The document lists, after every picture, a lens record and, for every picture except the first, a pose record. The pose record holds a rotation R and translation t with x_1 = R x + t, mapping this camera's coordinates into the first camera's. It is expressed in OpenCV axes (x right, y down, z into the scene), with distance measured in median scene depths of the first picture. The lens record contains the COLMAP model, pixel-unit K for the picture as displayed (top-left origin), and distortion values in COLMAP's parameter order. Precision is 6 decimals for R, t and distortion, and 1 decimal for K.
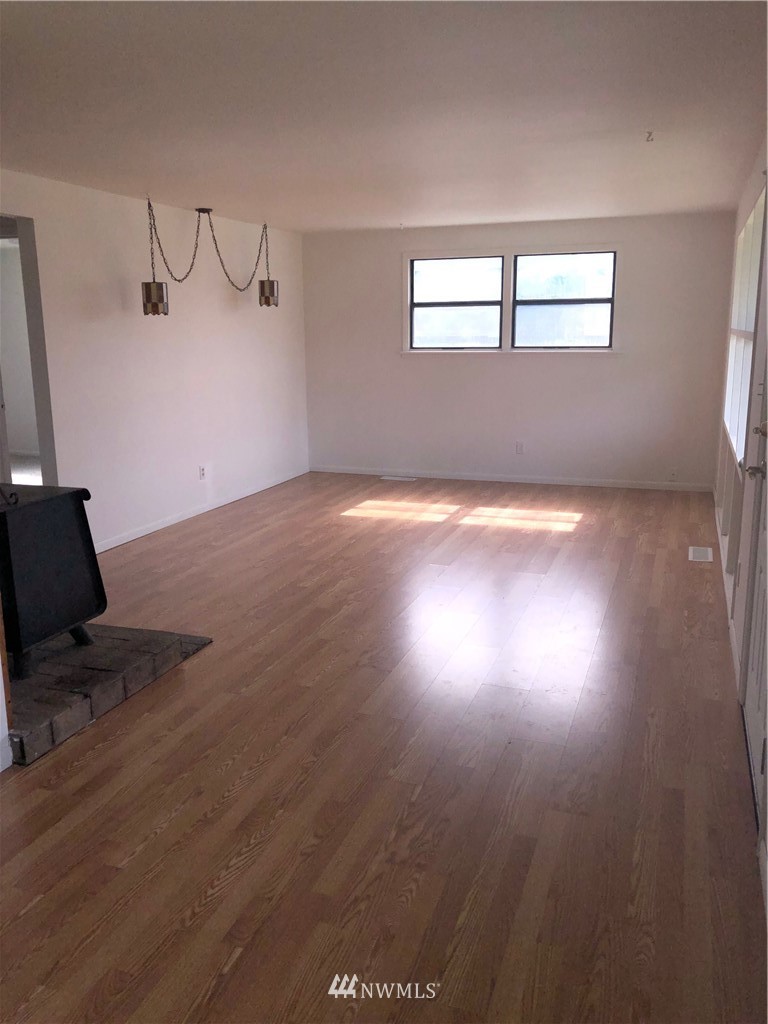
lens RADIAL K [[852.8, 0, 384.4], [0, 852.8, 511.7], [0, 0, 1]] dist [0.007740, -0.001727]
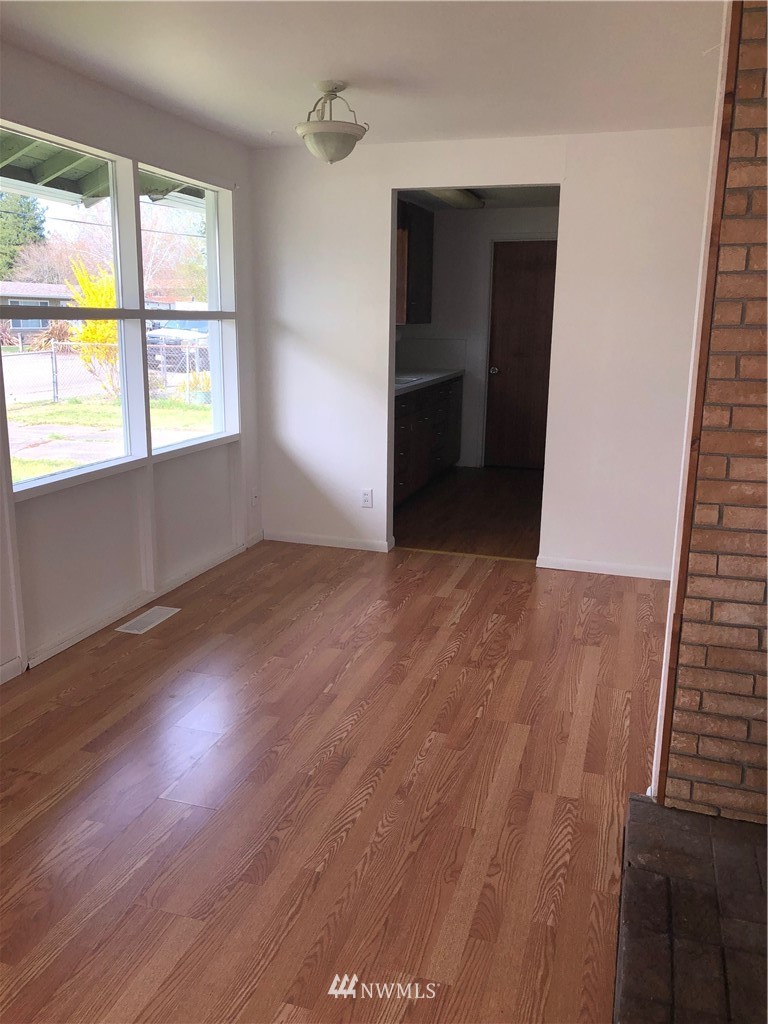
lens RADIAL K [[852.8, 0, 384.8], [0, 852.8, 515.5], [0, 0, 1]] dist [0.007740, -0.001727]
pose [[-0.999198, -0.008341, -0.039161, -0.173838], [-0.023916, 0.908741, 0.416674, -0.367897], [0.032112, 0.417276, -0.908212, 1.870315]]
